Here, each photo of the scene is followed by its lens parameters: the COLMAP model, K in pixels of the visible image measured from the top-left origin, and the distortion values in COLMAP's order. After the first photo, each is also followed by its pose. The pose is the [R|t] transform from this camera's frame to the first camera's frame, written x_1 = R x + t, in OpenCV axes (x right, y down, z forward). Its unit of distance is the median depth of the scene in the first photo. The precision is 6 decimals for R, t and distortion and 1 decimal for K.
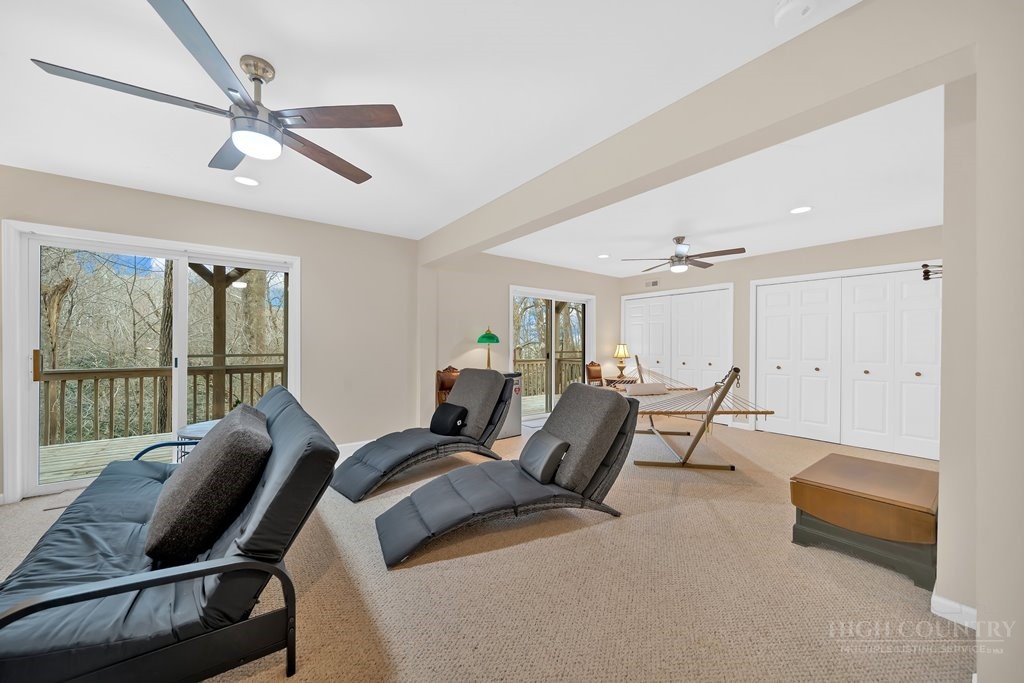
lens RADIAL K [[377.6, 0, 508.6], [0, 377.6, 344.6], [0, 0, 1]] dist [-0.000569, 0.000173]
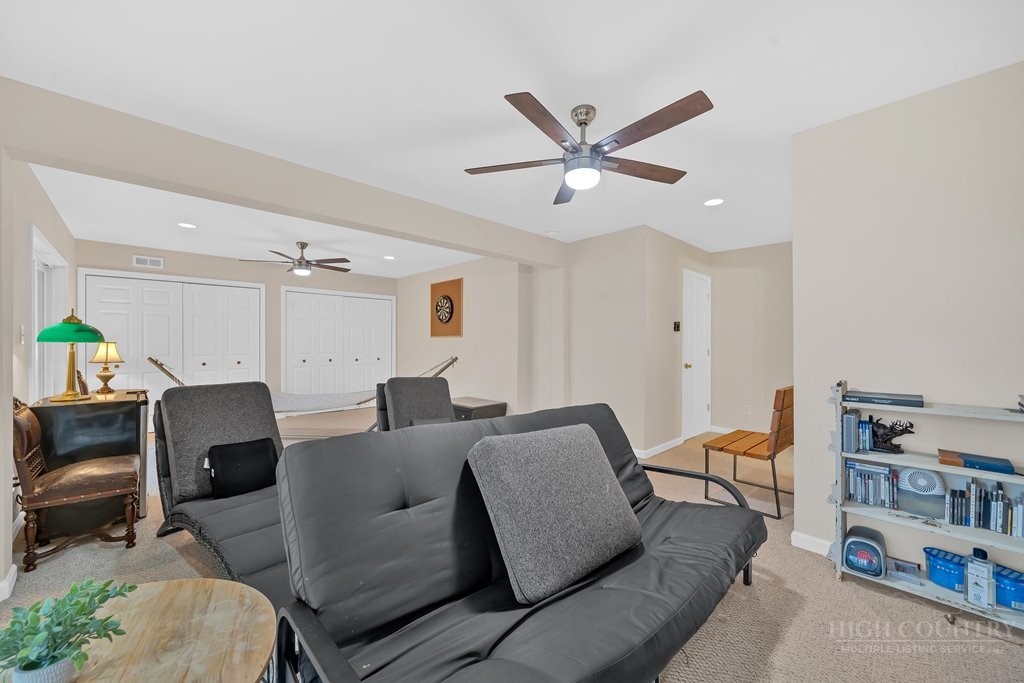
lens RADIAL K [[391.9, 0, 521.6], [0, 391.9, 341.1], [0, 0, 1]] dist [-0.006086, 0.000063]
pose [[-0.139108, -0.000972, 0.990277, -0.665548], [-0.002227, 0.999997, 0.000668, -0.007073], [-0.990275, -0.002113, -0.139110, 0.491727]]
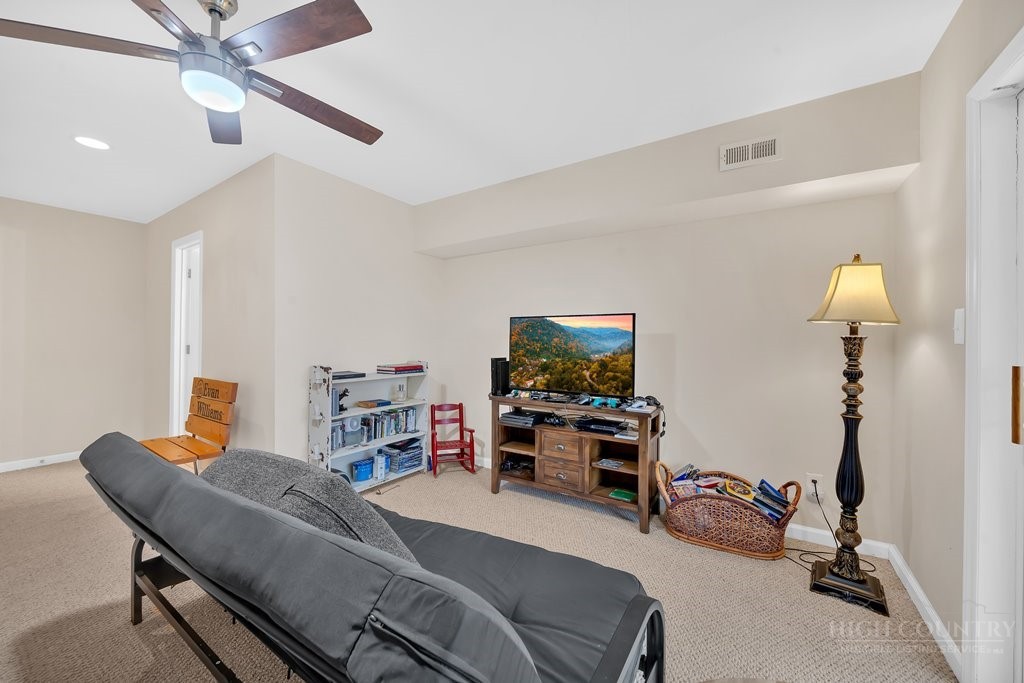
lens RADIAL K [[377.6, 0, 507.8], [0, 377.6, 342.4], [0, 0, 1]] dist [-0.000569, 0.000173]
pose [[-0.933689, -0.006019, -0.358034, -0.345350], [-0.007313, 0.999971, 0.002261, -0.002727], [0.358010, 0.004730, -0.933706, 0.706538]]
